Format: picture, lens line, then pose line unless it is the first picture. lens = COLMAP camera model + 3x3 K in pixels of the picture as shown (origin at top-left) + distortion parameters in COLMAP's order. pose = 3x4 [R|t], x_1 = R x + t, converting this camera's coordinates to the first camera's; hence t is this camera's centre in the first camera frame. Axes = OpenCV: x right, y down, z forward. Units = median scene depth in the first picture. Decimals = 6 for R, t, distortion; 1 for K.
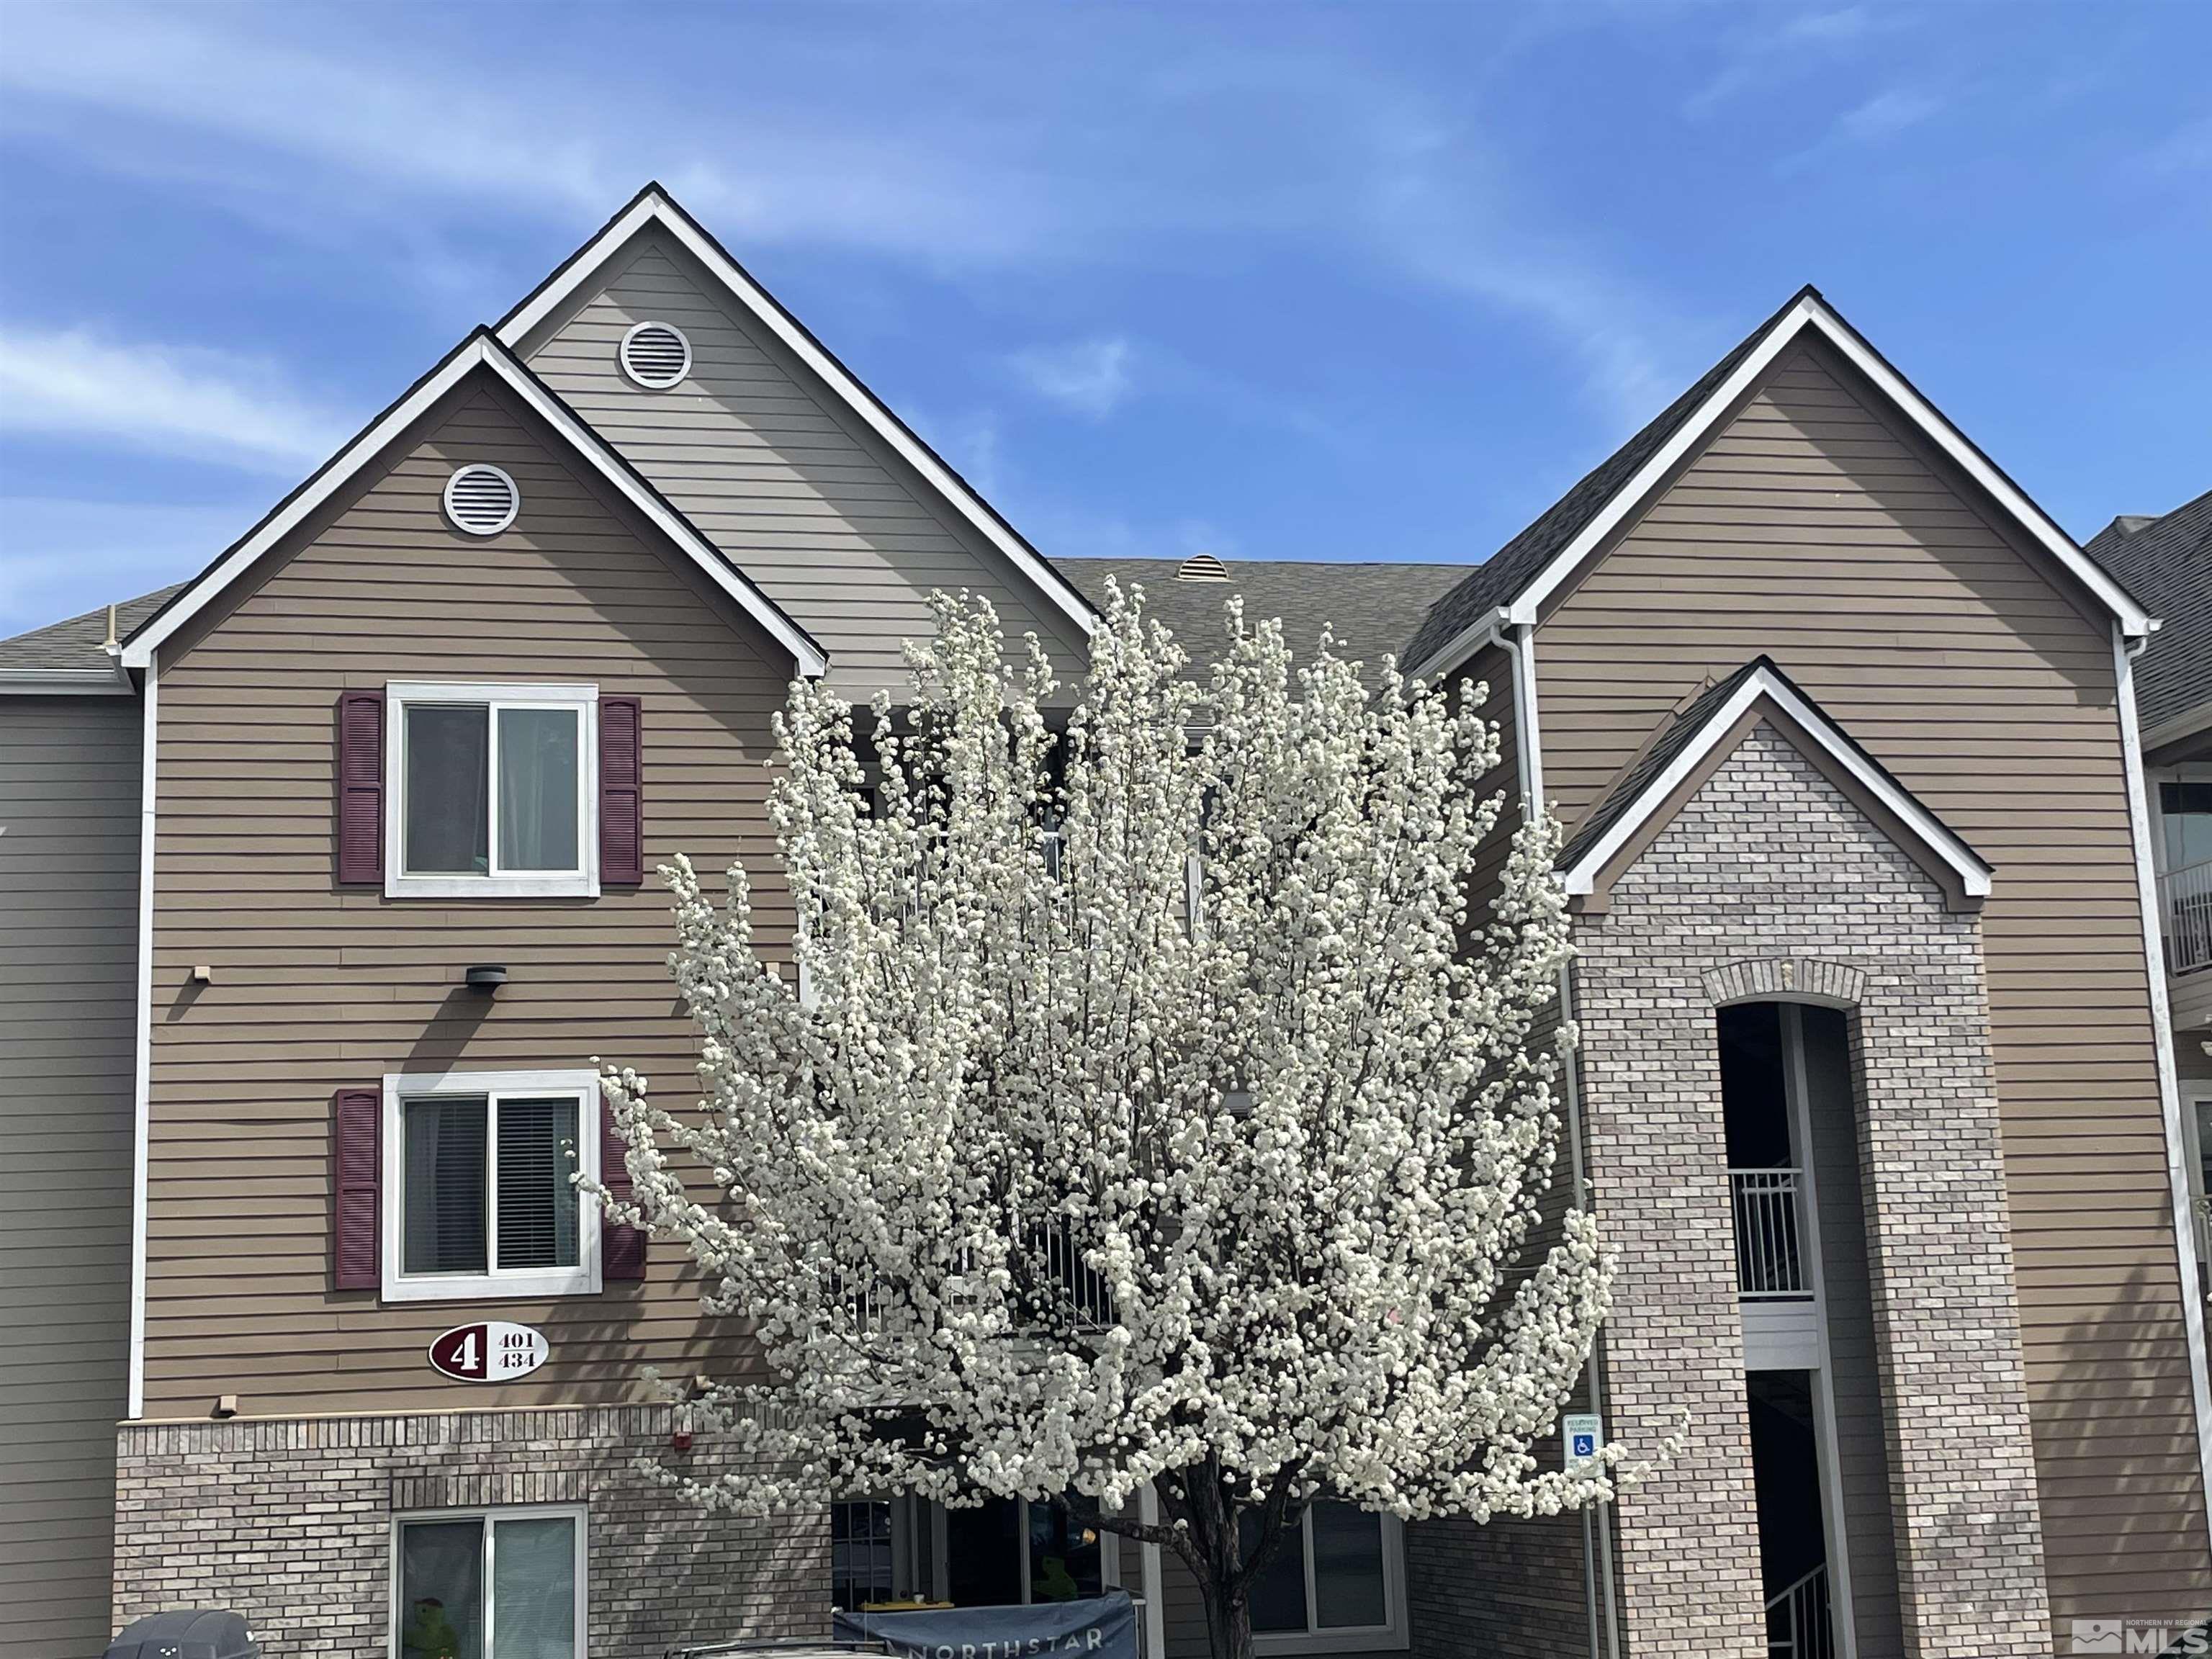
lens RADIAL K [[3137.3, 0, 1140.6], [0, 3137.3, 834.4], [0, 0, 1]] dist [0.070820, 0.000000]
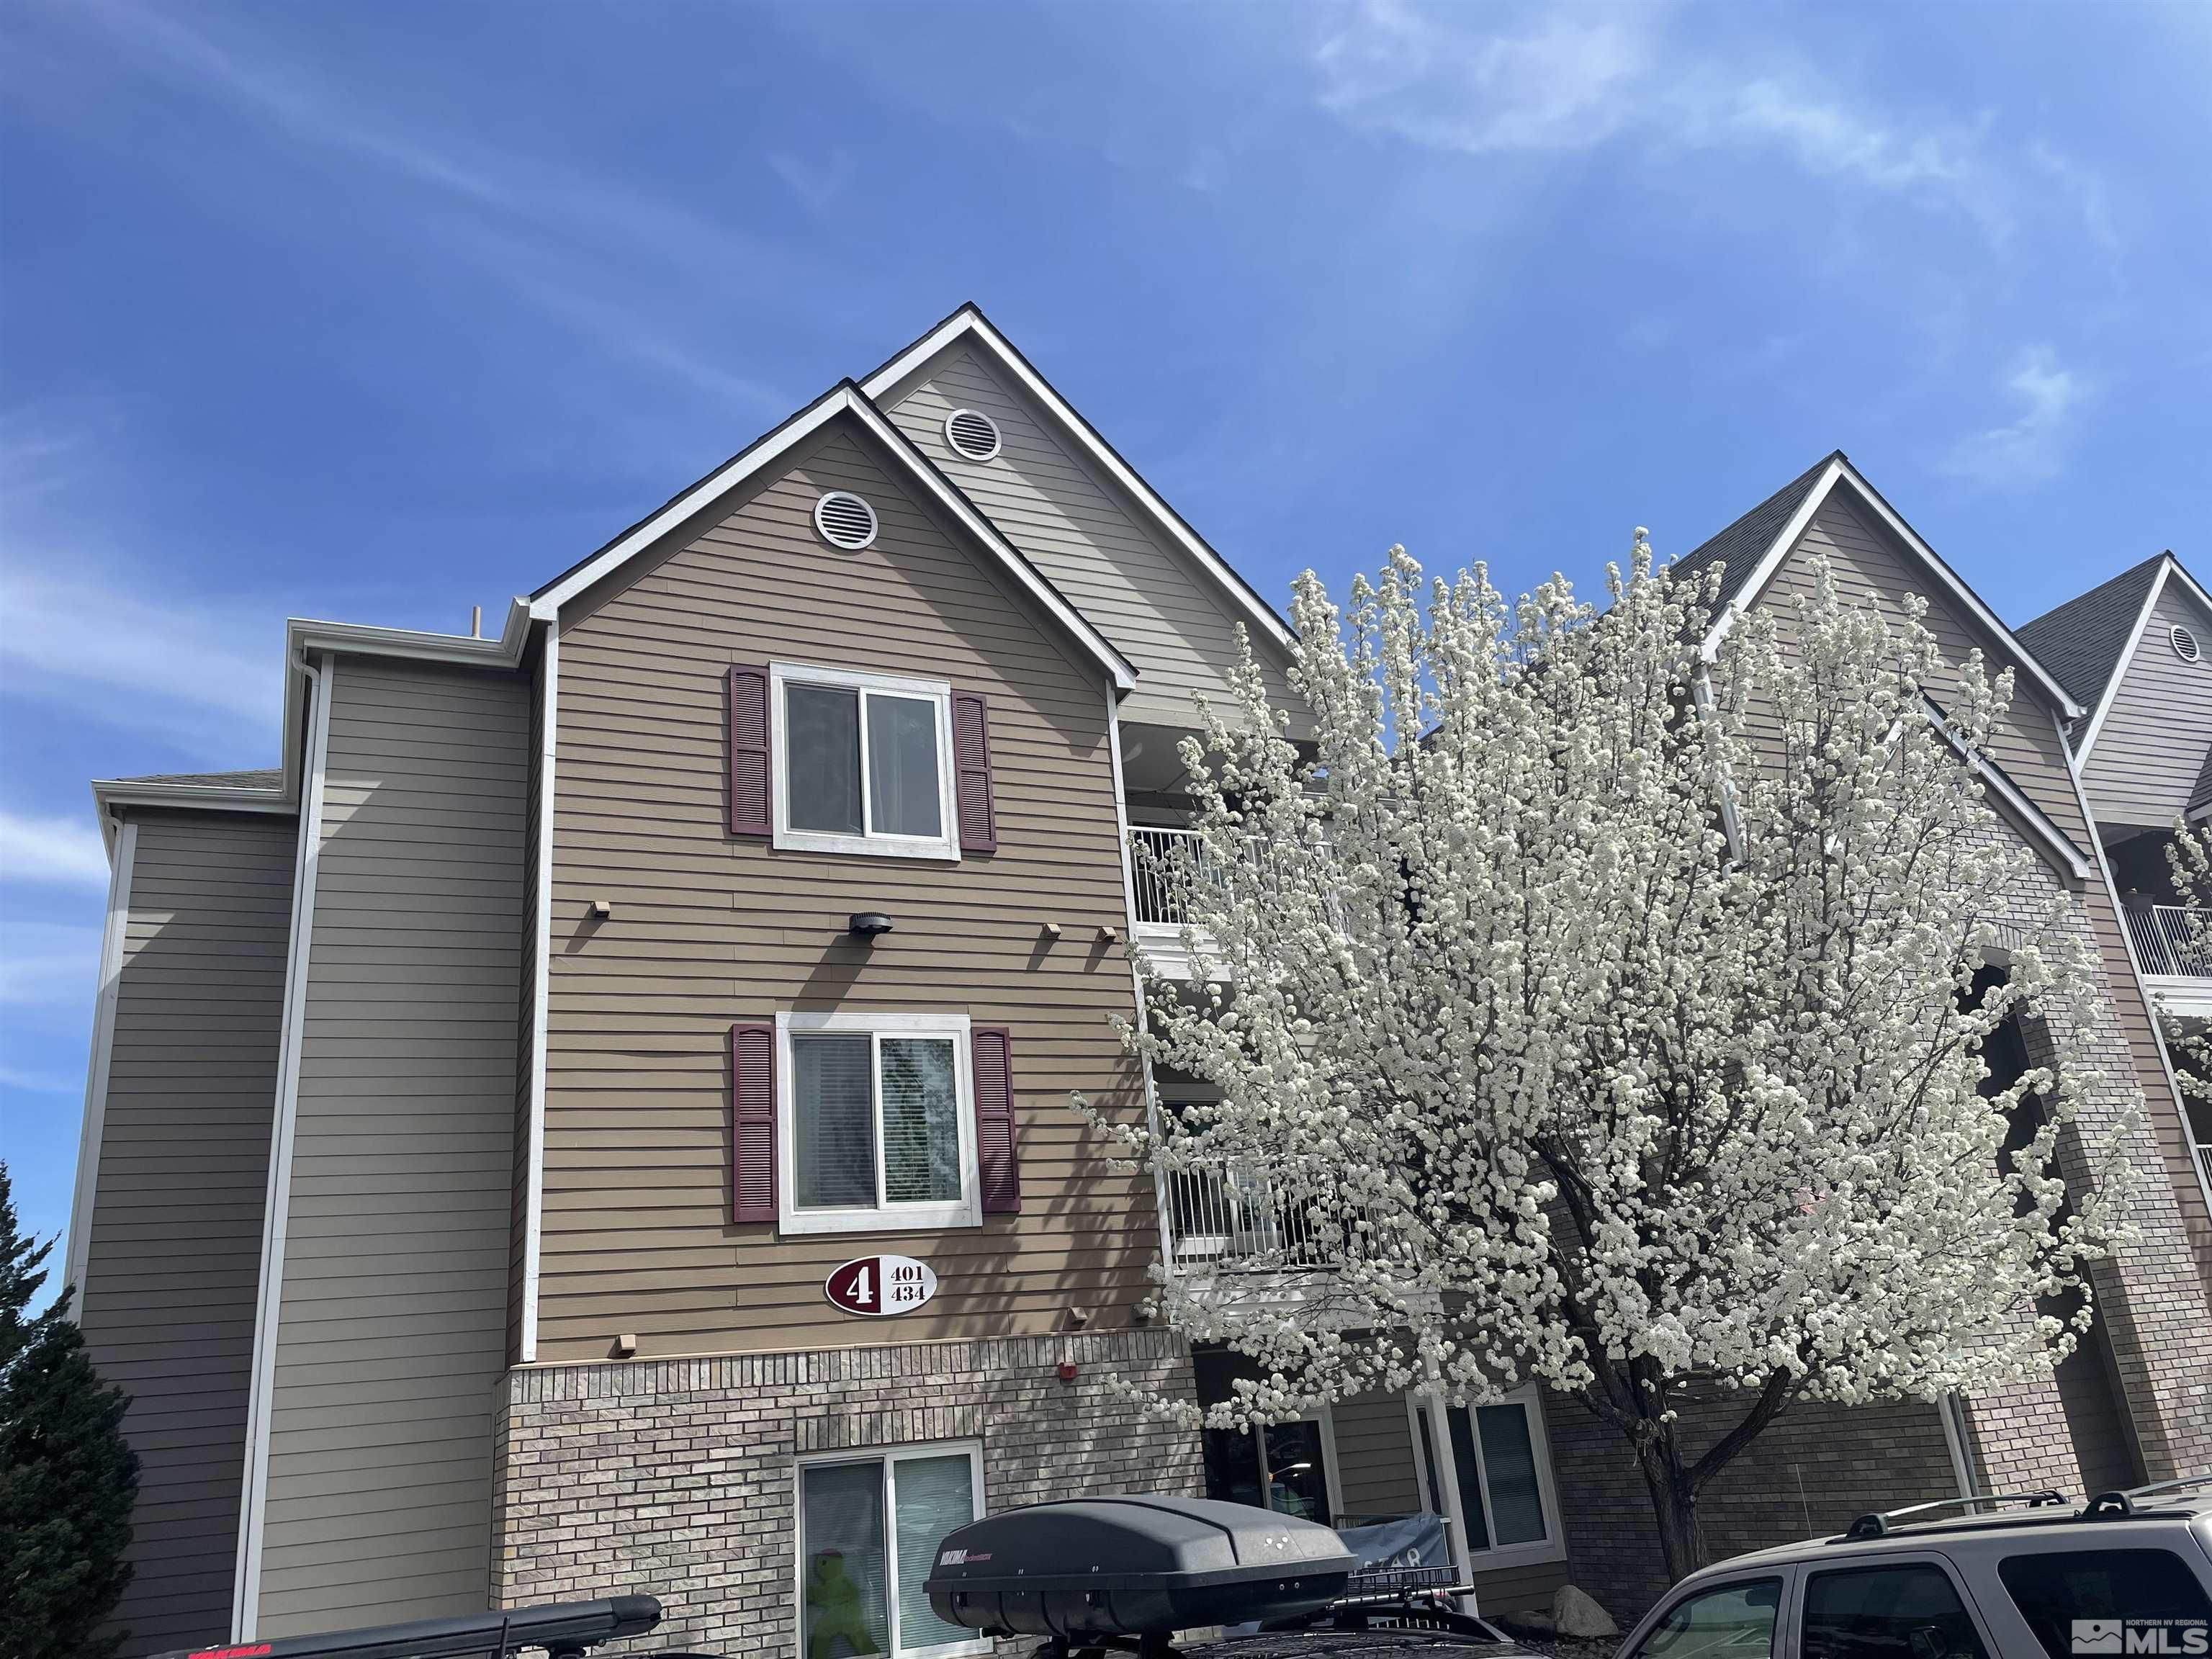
lens RADIAL K [[1665.3, 0, 1116.0], [0, 1665.3, 826.9], [0, 0, 1]] dist [0.080987, -0.105177]
pose [[0.974431, 0.031940, 0.222406, -0.256875], [0.009924, 0.982761, -0.184614, 0.119511], [-0.224469, 0.182101, 0.957316, 0.443016]]
